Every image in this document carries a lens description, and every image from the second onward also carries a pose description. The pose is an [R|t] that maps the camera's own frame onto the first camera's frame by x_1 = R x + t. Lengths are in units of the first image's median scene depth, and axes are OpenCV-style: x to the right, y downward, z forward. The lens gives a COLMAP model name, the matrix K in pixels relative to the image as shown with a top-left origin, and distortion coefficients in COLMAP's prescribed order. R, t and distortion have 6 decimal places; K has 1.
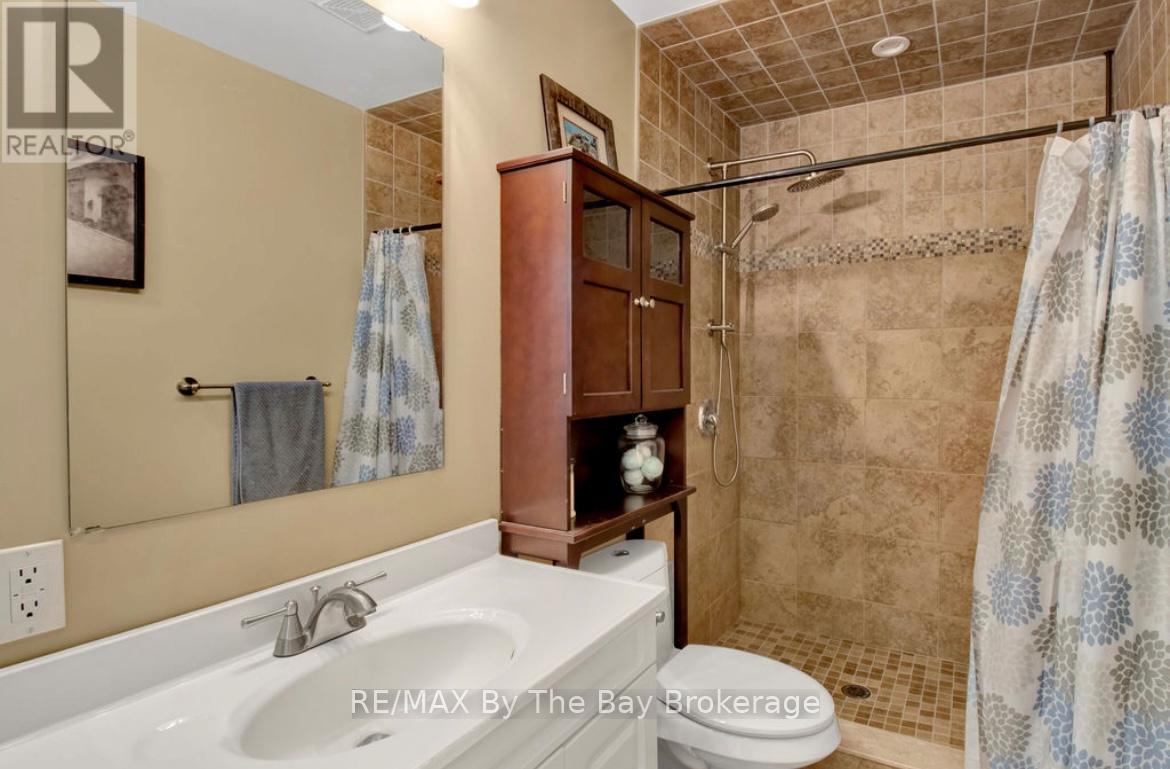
lens RADIAL K [[658.0, 0, 585.5], [0, 658.0, 394.3], [0, 0, 1]] dist [-0.003210, -0.023931]
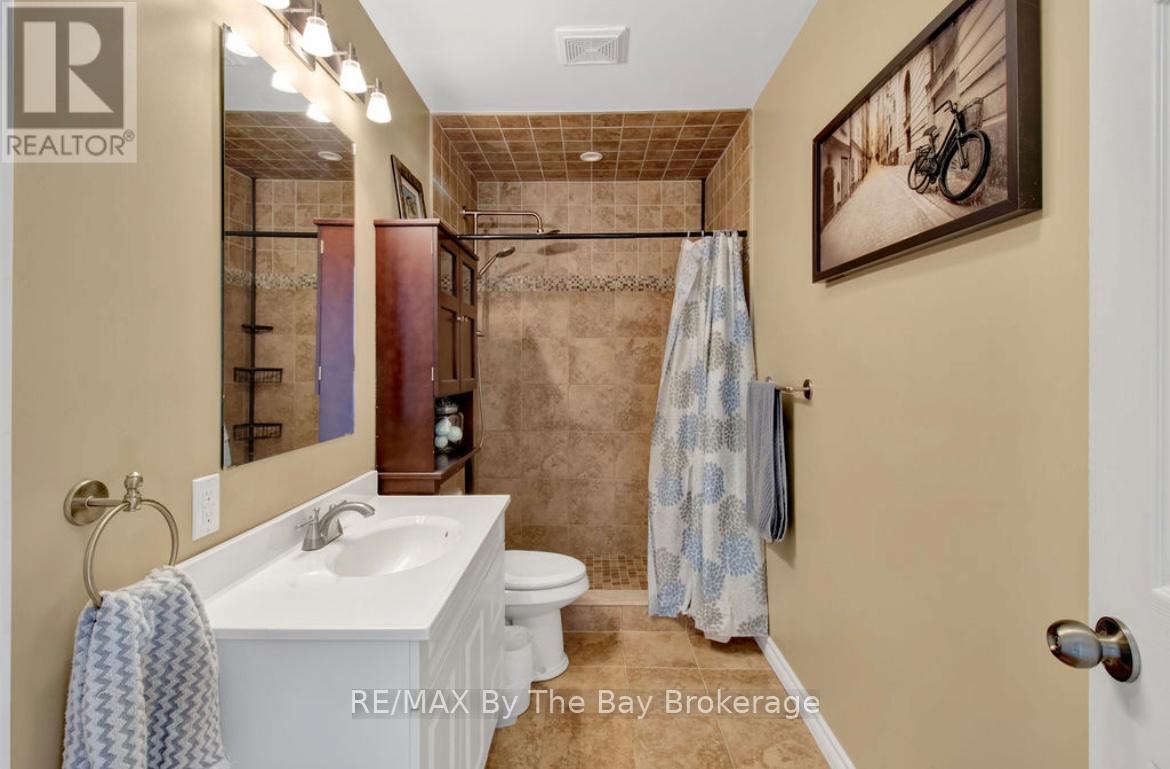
lens RADIAL K [[658.0, 0, 585.5], [0, 658.0, 394.3], [0, 0, 1]] dist [-0.003210, -0.023931]
pose [[0.859287, -0.023578, 0.510950, -0.359824], [0.019688, 0.999721, 0.013022, 0.012672], [-0.511115, -0.001130, 0.859512, -0.341861]]
